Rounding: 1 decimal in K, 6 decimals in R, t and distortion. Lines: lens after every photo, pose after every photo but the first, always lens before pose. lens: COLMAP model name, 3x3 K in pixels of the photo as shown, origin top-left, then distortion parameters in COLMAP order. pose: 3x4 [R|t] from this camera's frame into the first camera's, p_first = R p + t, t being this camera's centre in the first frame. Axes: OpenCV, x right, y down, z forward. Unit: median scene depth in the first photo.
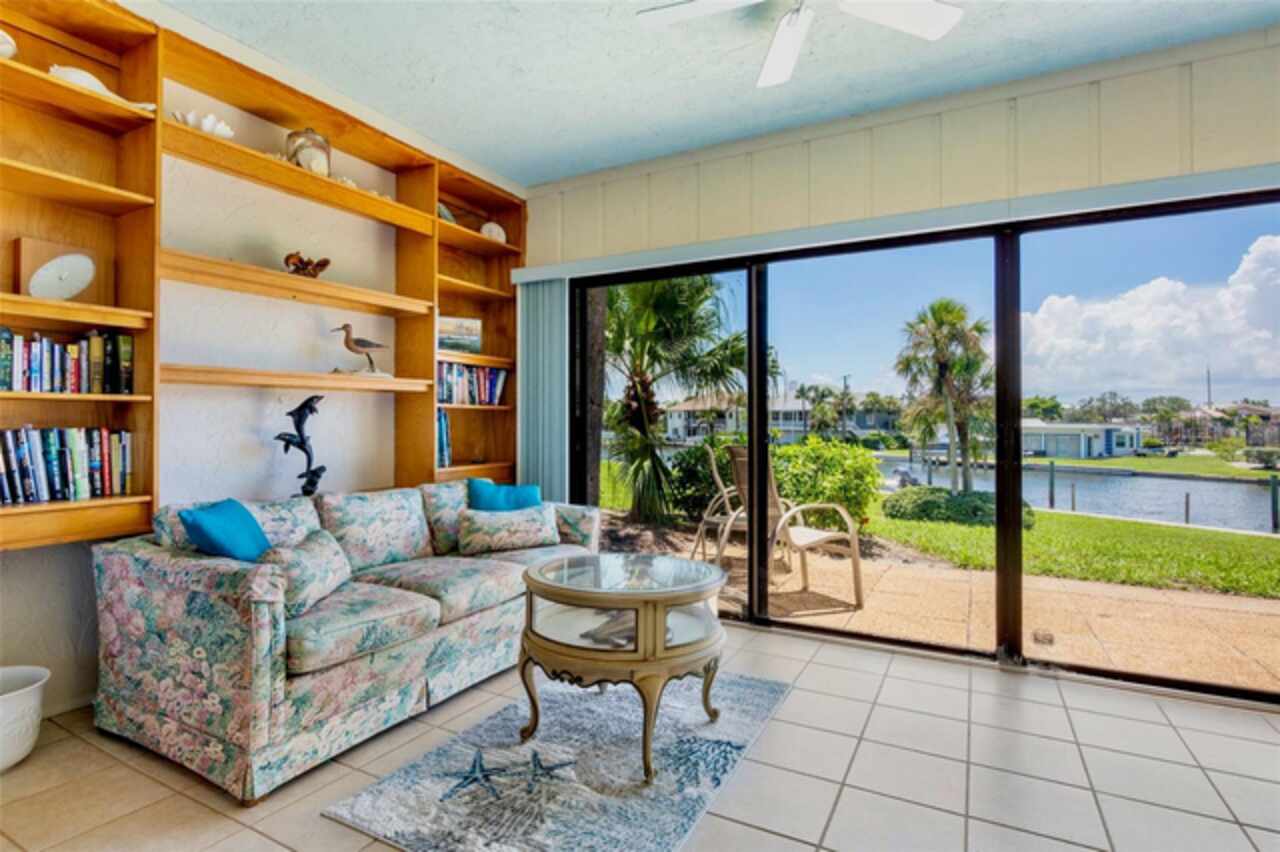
lens RADIAL K [[634.8, 0, 634.5], [0, 634.8, 414.0], [0, 0, 1]] dist [-0.010192, -0.001264]
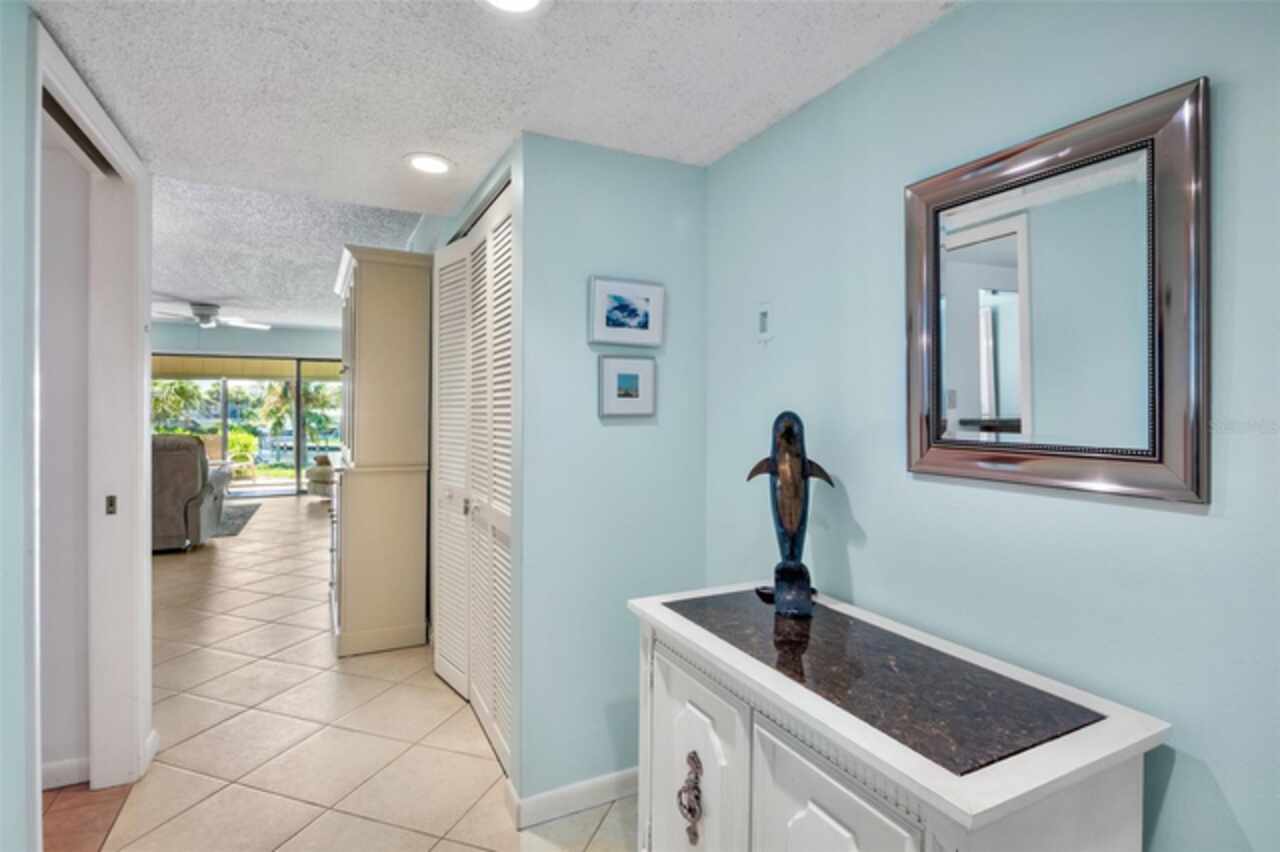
lens RADIAL K [[634.8, 0, 635.1], [0, 634.8, 414.9], [0, 0, 1]] dist [-0.010192, -0.001264]
pose [[0.581721, -0.003810, 0.813379, -0.079157], [-0.013946, 0.999795, 0.014657, -0.007901], [-0.813269, -0.019870, 0.581549, -0.168776]]
